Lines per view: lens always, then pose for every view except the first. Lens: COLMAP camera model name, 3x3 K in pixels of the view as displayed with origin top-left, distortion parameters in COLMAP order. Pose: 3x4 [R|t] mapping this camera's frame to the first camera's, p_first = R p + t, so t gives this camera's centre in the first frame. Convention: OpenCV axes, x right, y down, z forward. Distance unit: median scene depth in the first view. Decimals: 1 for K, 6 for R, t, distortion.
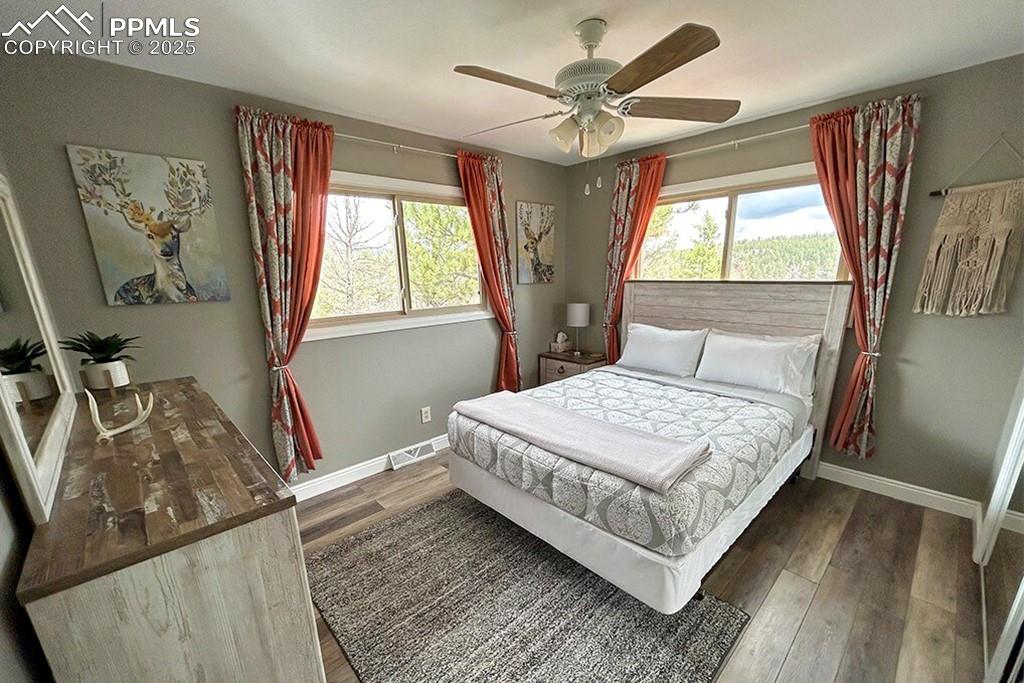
lens RADIAL K [[415.3, 0, 513.9], [0, 415.3, 386.4], [0, 0, 1]] dist [0.004982, 0.000409]
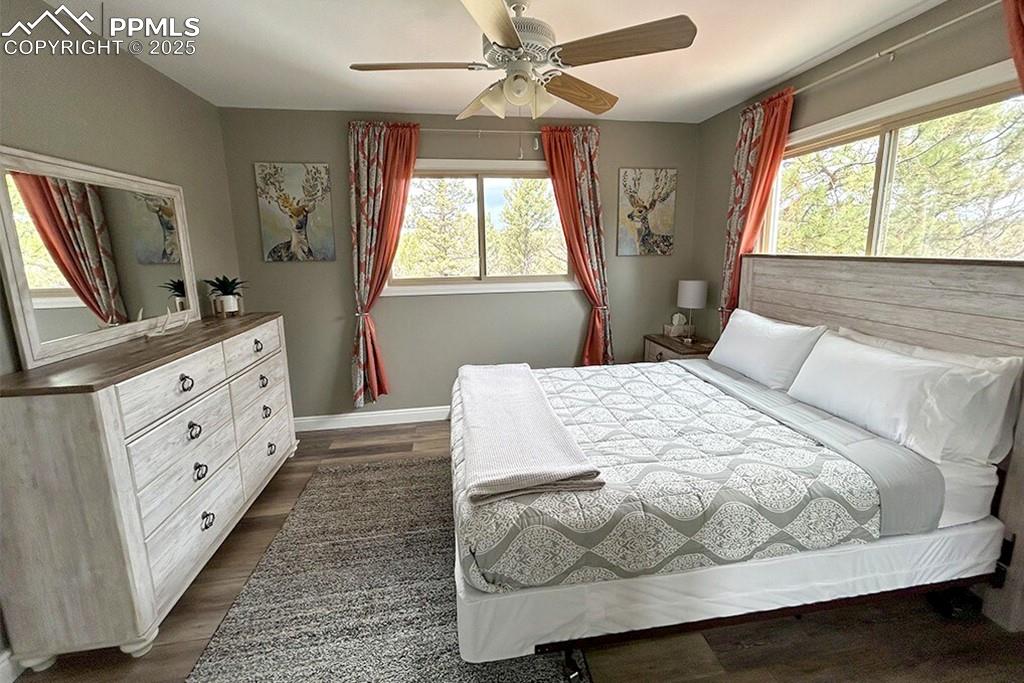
lens RADIAL K [[417.7, 0, 520.0], [0, 417.7, 321.3], [0, 0, 1]] dist [-0.002510, 0.000149]
pose [[0.825333, 0.110907, -0.553647, 0.455598], [-0.158963, 0.986500, -0.039353, -0.042822], [0.541808, 0.120489, 0.831821, 0.172675]]
